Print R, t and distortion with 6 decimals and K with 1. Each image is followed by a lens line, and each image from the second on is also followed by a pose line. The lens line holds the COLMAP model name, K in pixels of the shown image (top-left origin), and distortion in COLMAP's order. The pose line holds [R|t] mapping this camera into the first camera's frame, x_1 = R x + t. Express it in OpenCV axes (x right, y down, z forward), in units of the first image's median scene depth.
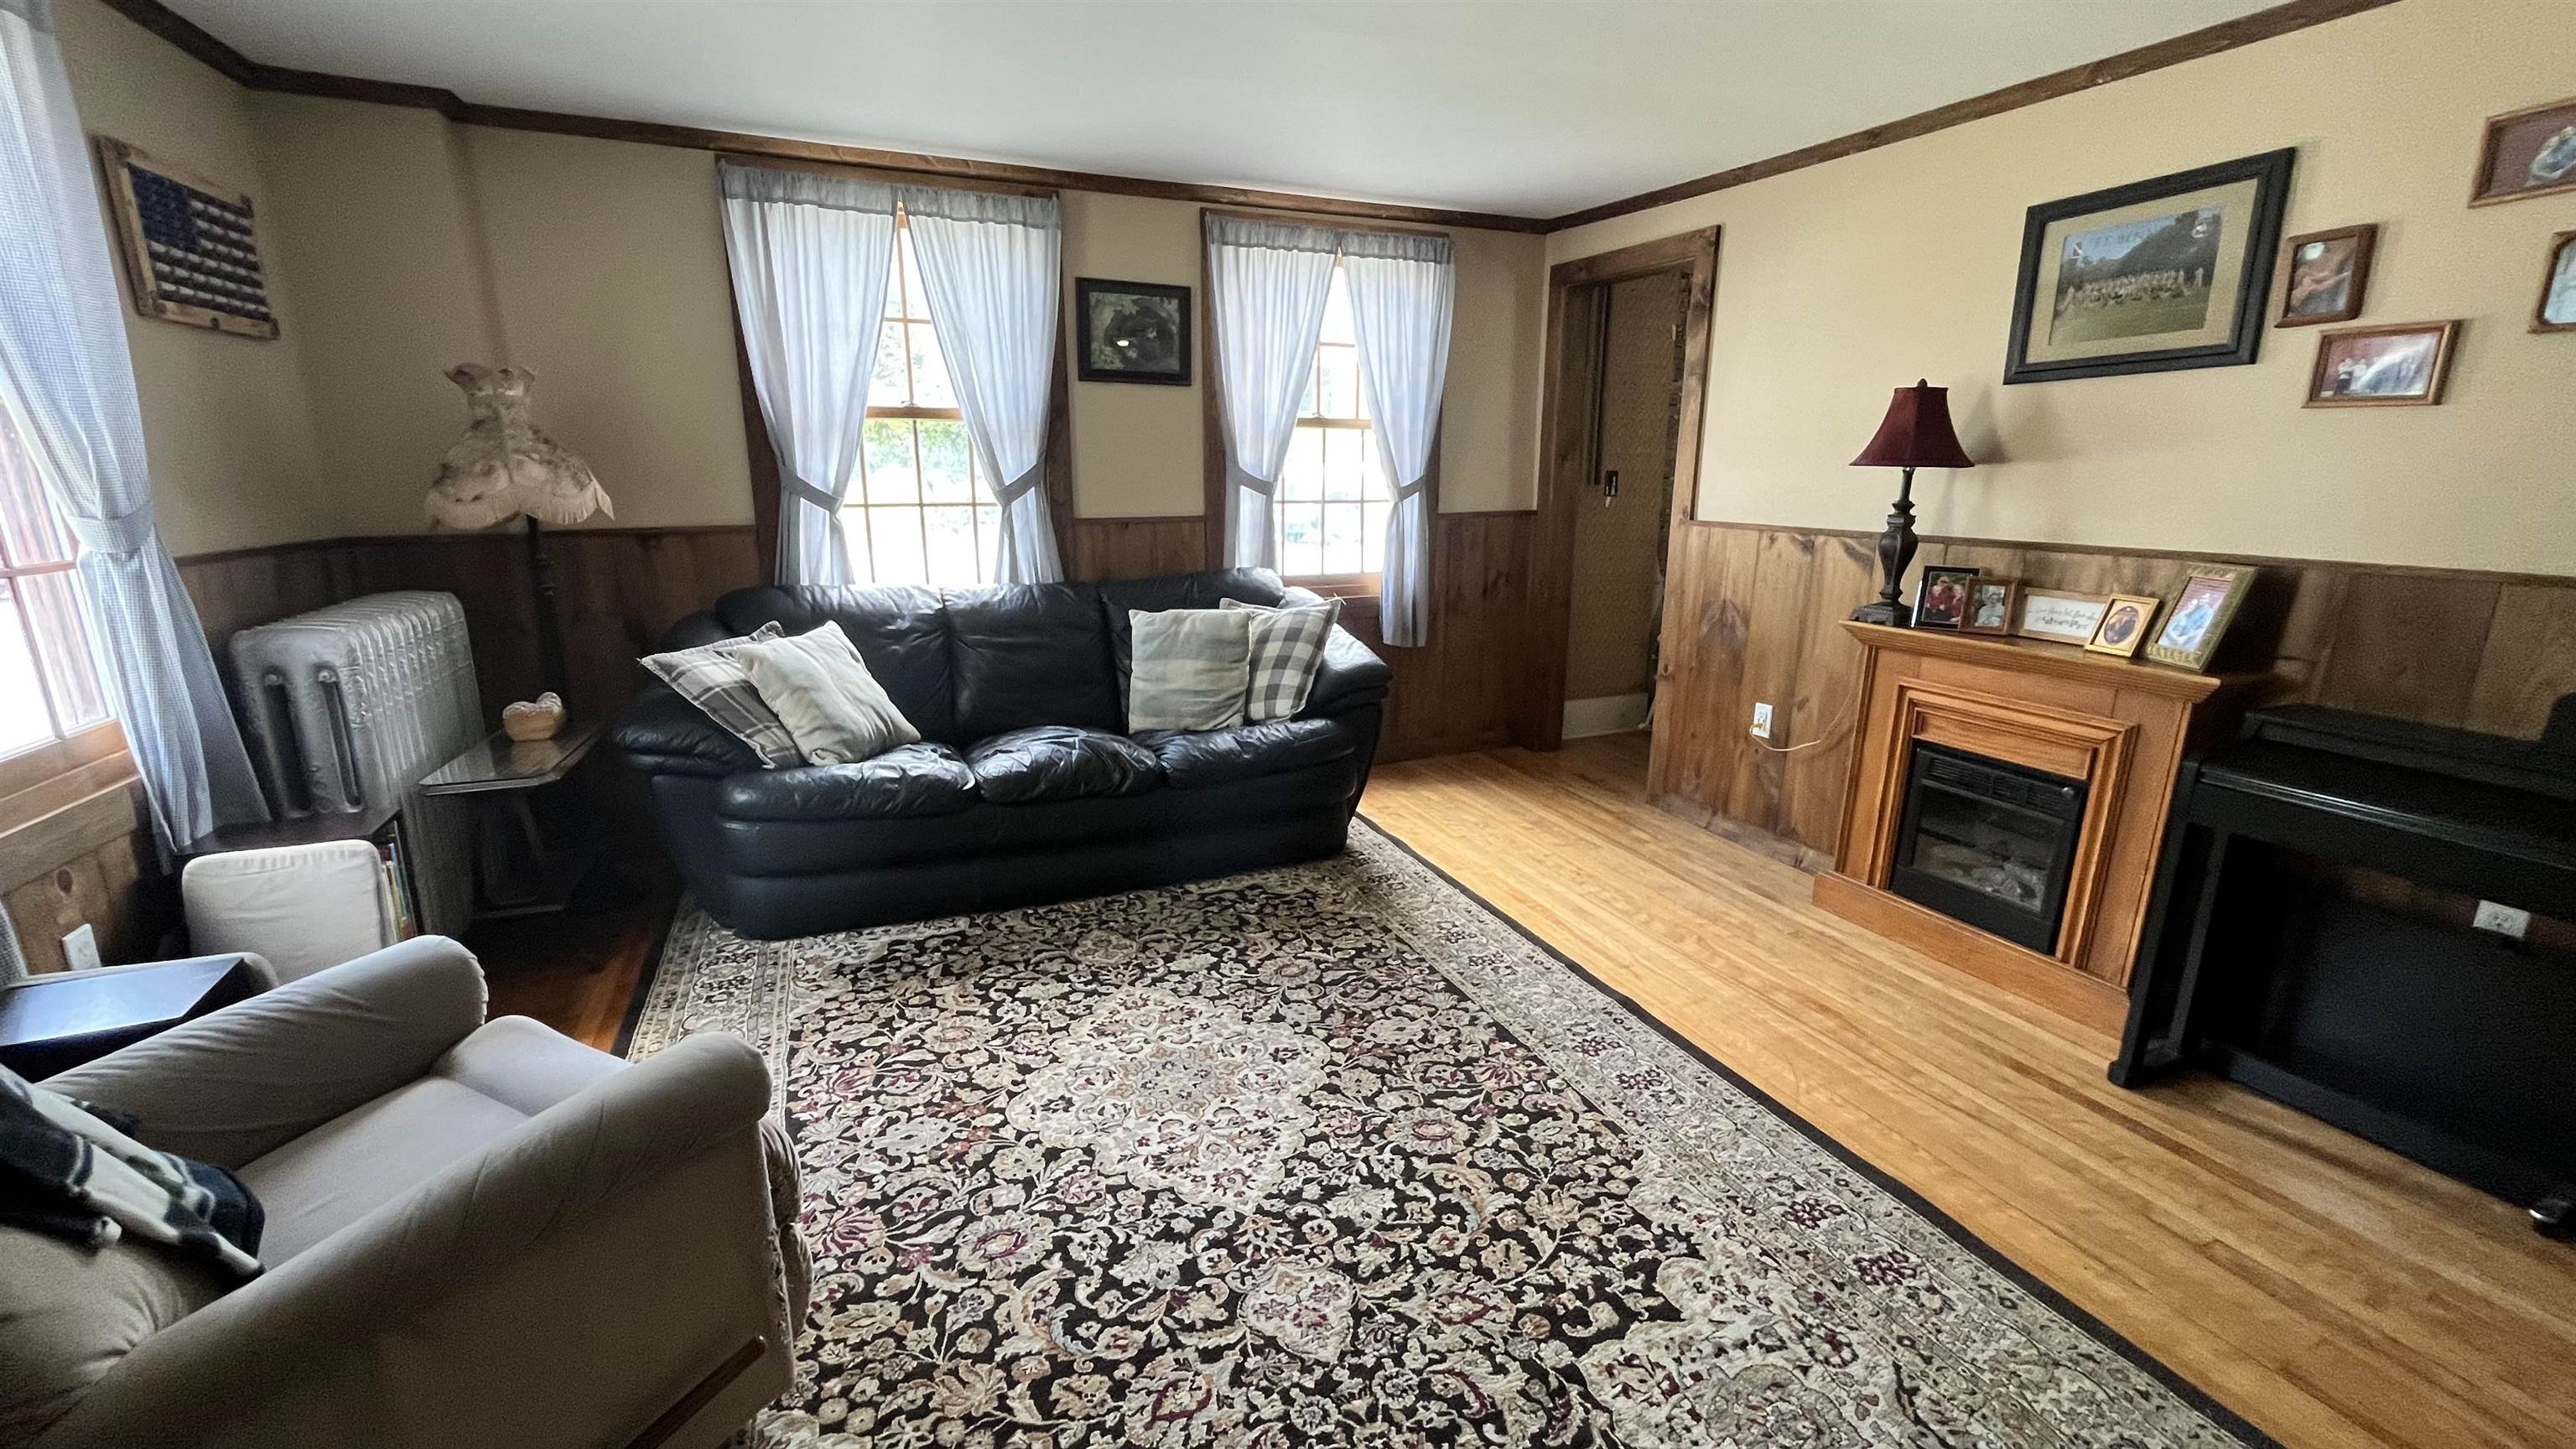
lens RADIAL K [[1043.9, 0, 1282.6], [0, 1043.9, 720.2], [0, 0, 1]] dist [-0.001429, -0.000367]
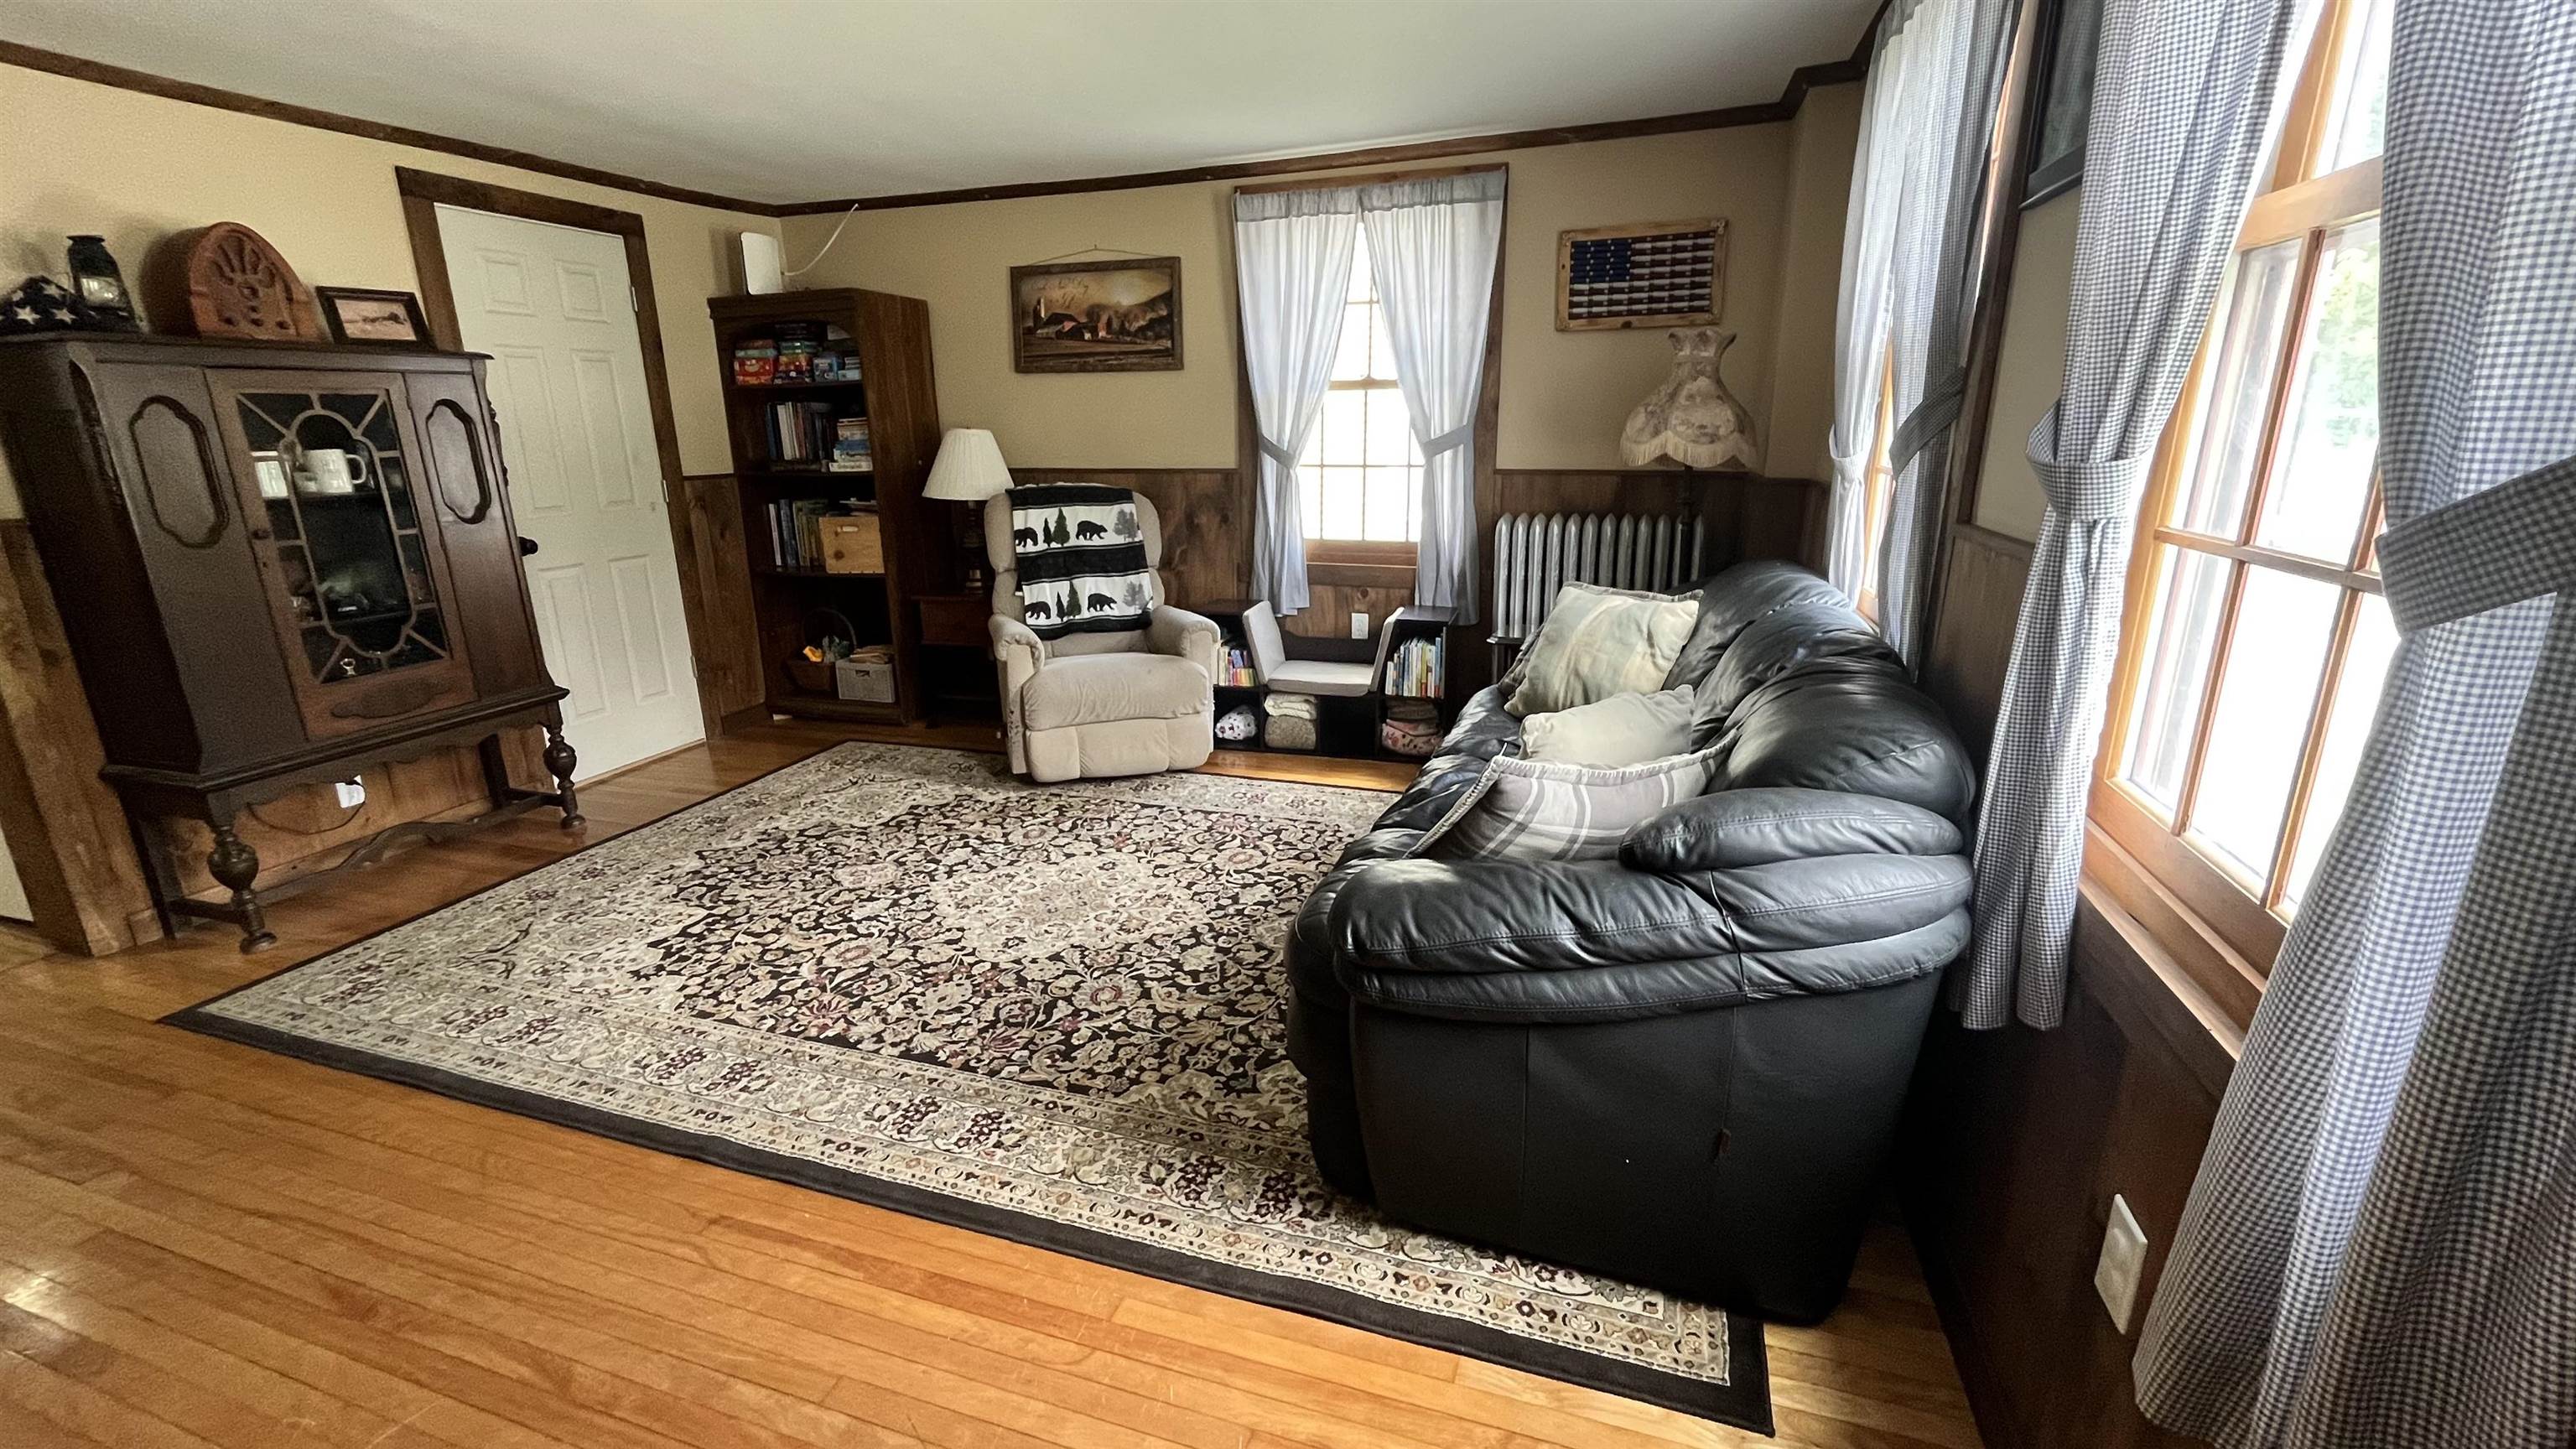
lens RADIAL K [[1064.8, 0, 1286.1], [0, 1064.8, 723.7], [0, 0, 1]] dist [-0.005093, -0.000395]
pose [[-0.662889, 0.210680, -0.718465, 0.567619], [-0.166782, 0.893932, 0.416015, -0.411192], [0.729905, 0.395599, -0.557440, 1.702824]]
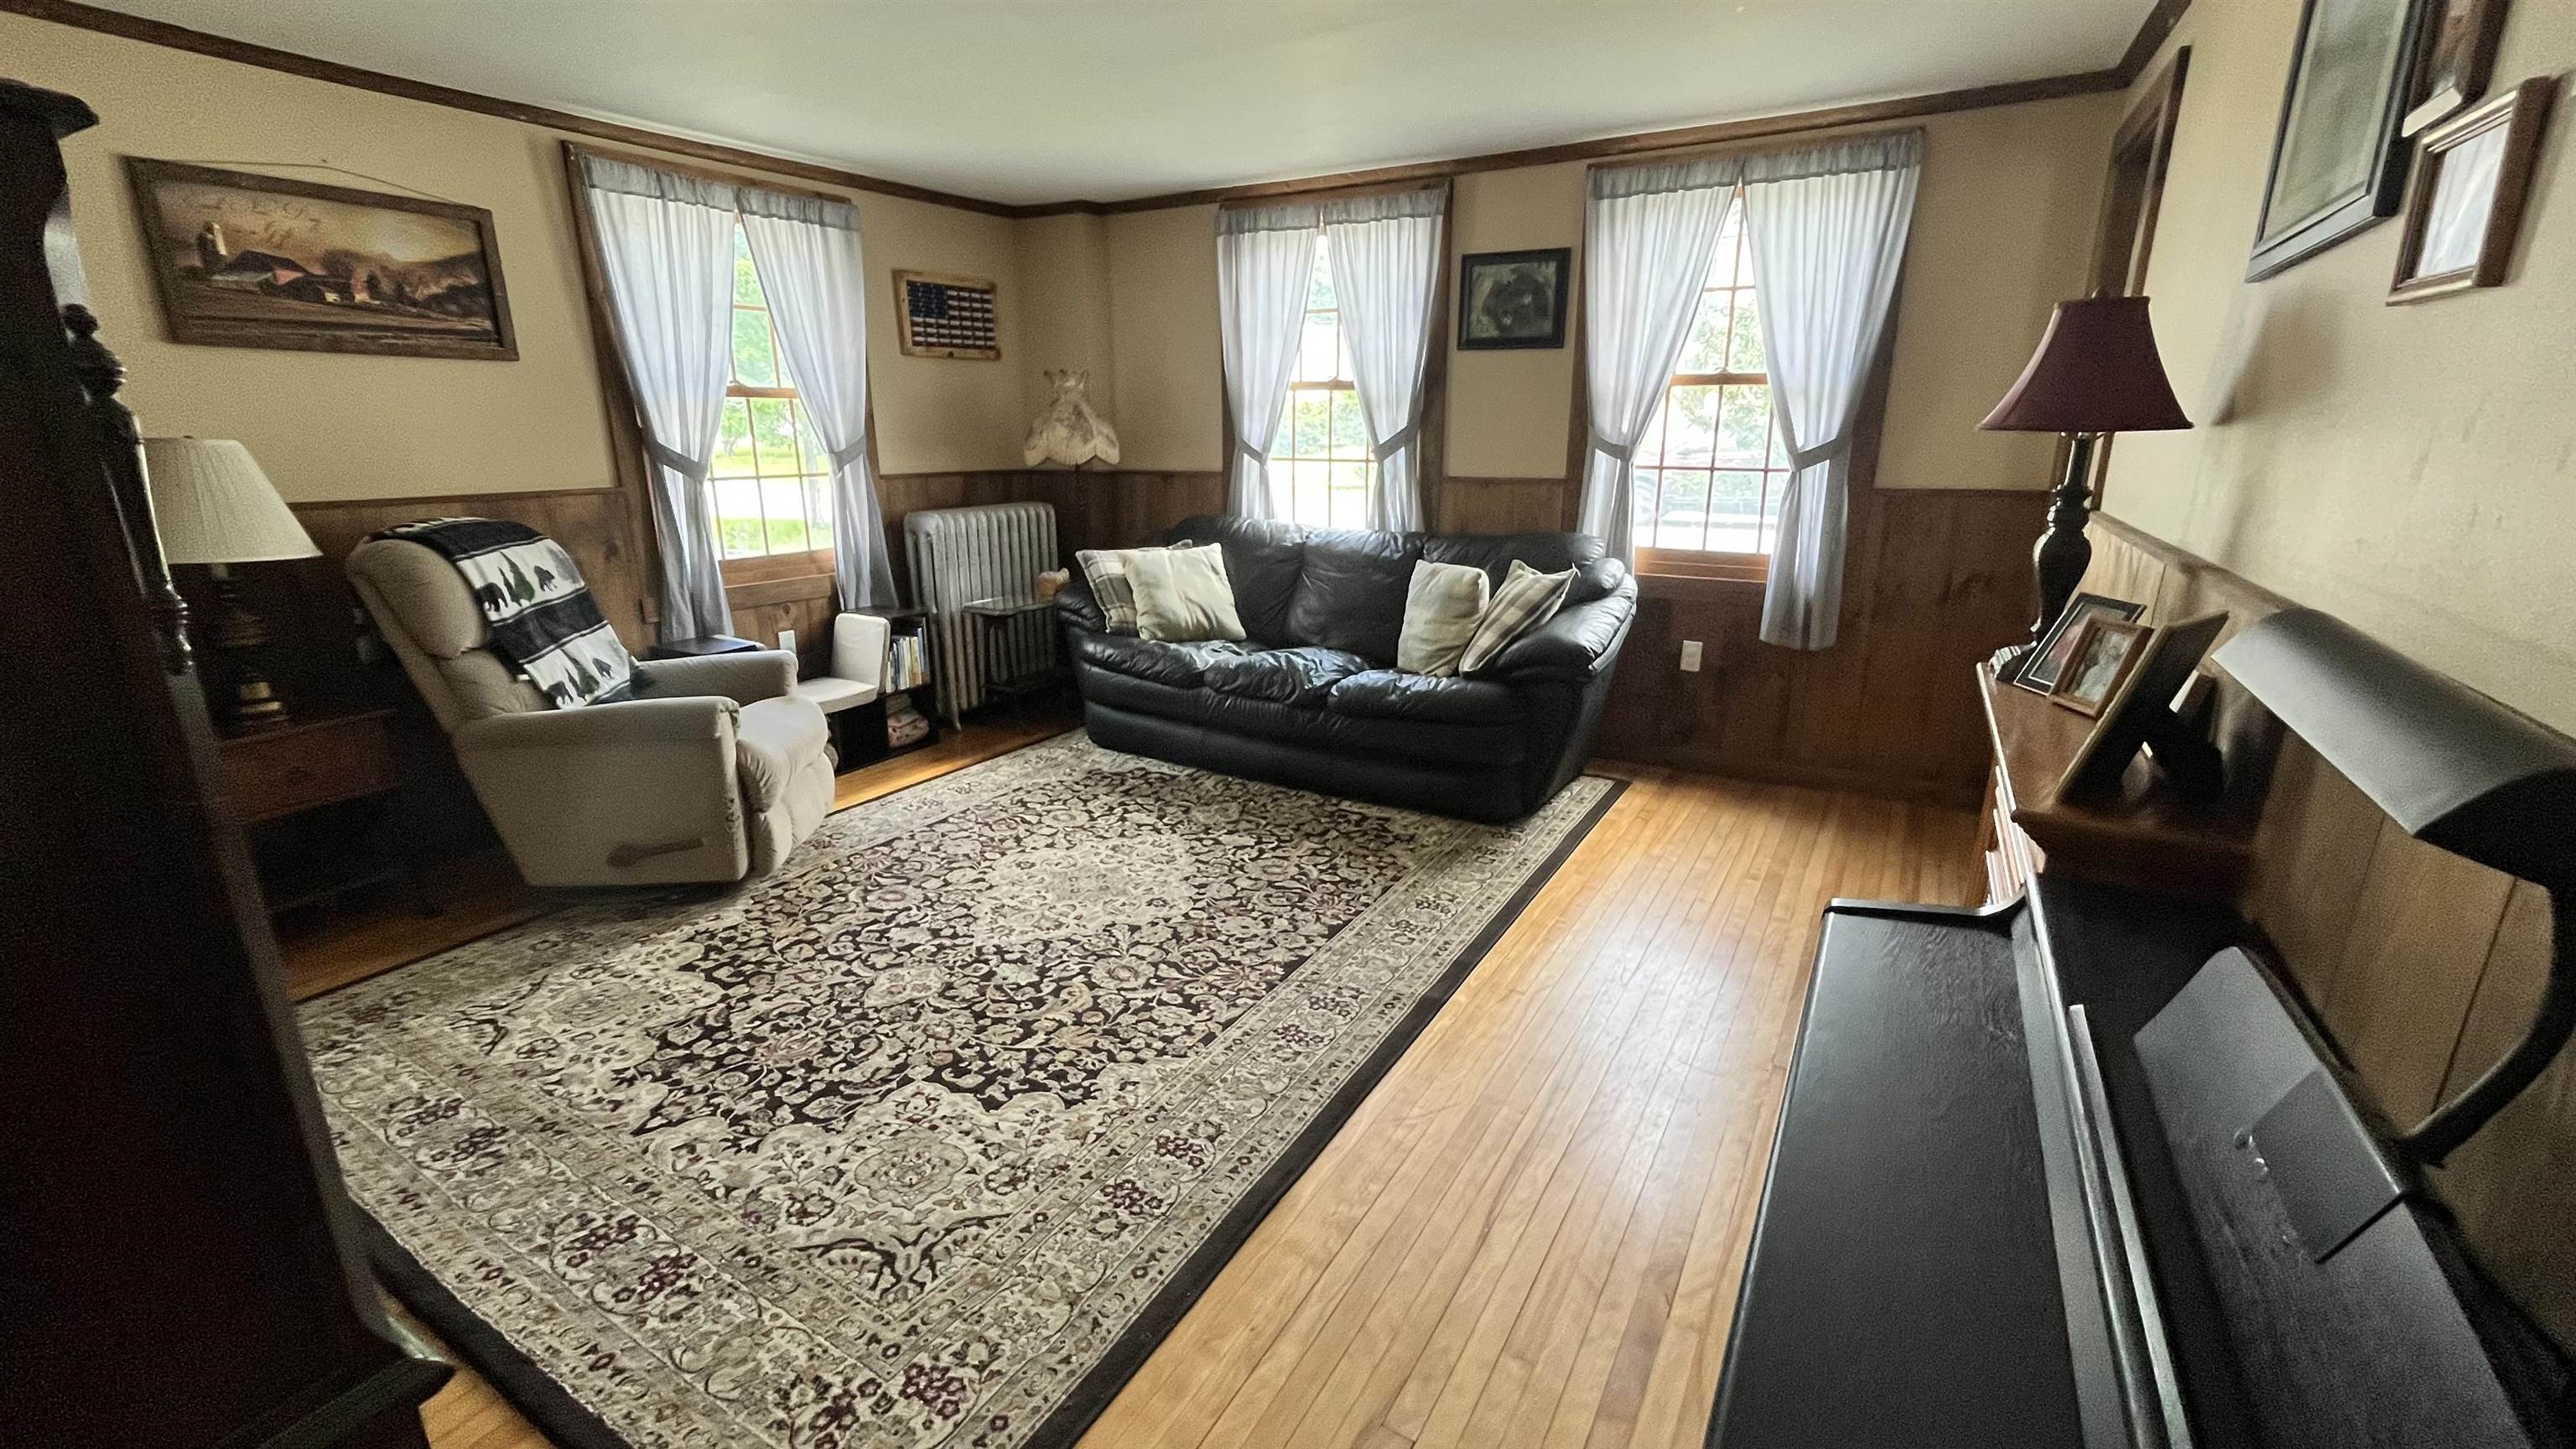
lens RADIAL K [[1064.8, 0, 1286.1], [0, 1064.8, 723.7], [0, 0, 1]] dist [-0.005093, -0.000395]
pose [[0.596384, 0.214543, -0.773497, 0.995001], [-0.189721, 0.973992, 0.123875, -0.072899], [0.779957, 0.072872, 0.621577, 0.298157]]
